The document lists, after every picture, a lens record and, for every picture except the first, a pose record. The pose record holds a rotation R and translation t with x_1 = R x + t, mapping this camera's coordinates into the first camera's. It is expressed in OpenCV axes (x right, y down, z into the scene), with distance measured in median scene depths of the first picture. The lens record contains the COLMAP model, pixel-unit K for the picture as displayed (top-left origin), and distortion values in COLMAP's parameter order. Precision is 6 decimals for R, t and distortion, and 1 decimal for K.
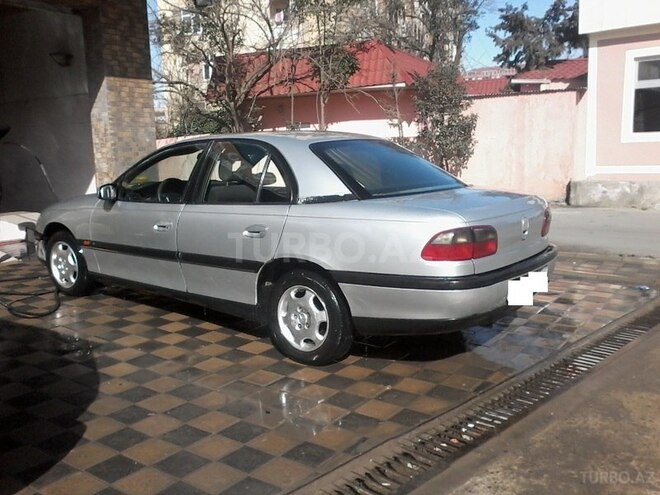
lens RADIAL K [[656.8, 0, 324.2], [0, 656.8, 251.2], [0, 0, 1]] dist [-0.033343, 0.003619]
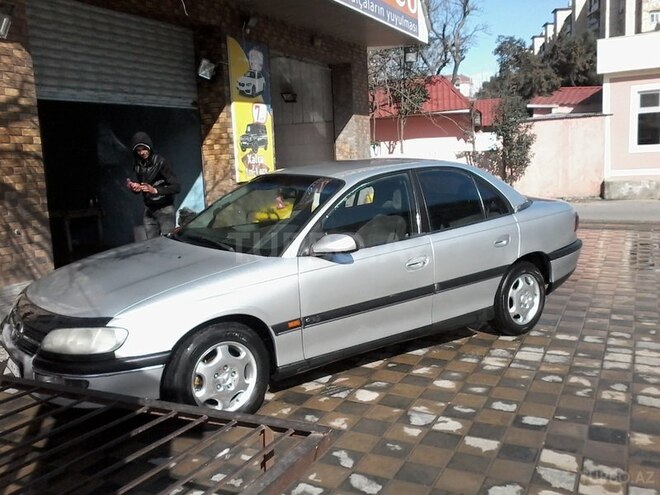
lens RADIAL K [[656.8, 0, 324.2], [0, 656.8, 251.2], [0, 0, 1]] dist [-0.033343, 0.003619]
pose [[0.983146, -0.043510, 0.177572, -0.452891], [0.046731, 0.998809, -0.013999, 0.030820], [-0.176751, 0.022061, 0.984008, -0.241208]]
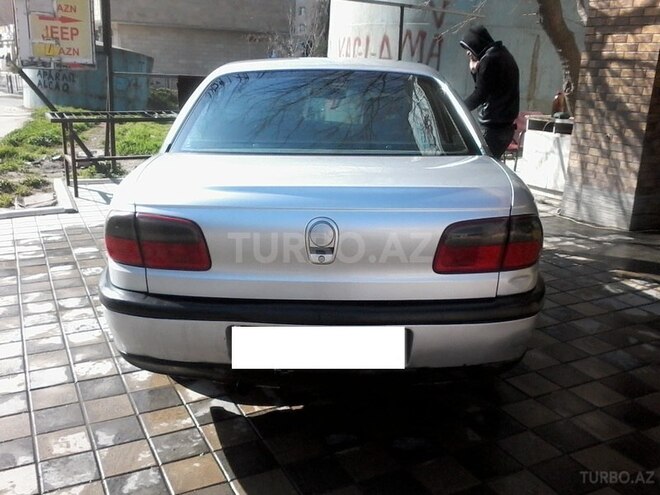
lens RADIAL K [[633.0, 0, 308.6], [0, 633.0, 248.0], [0, 0, 1]] dist [-0.008977, 0.014405]
pose [[-0.477410, 0.239633, -0.845373, -0.092702], [-0.158198, 0.922931, 0.350957, -0.049098], [0.864322, 0.301287, -0.402707, 0.272415]]
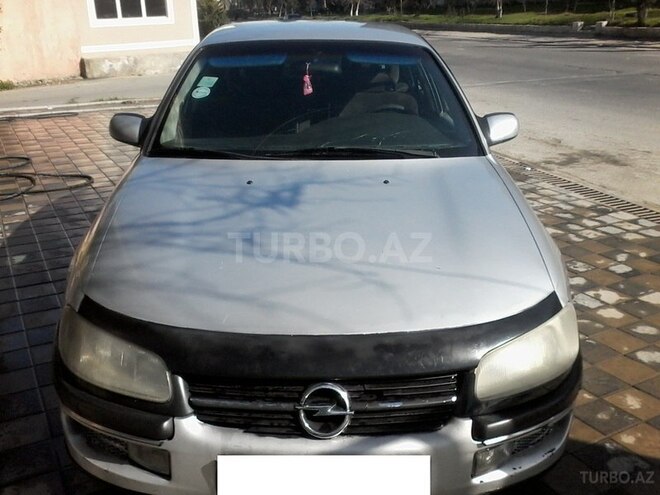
lens RADIAL K [[656.2, 0, 327.9], [0, 656.2, 257.0], [0, 0, 1]] dist [-0.096315, 0.189519]
pose [[0.419428, -0.314249, 0.851662, -0.634321], [0.160329, 0.949067, 0.271231, -0.006563], [-0.893518, 0.022784, 0.448449, 0.006602]]
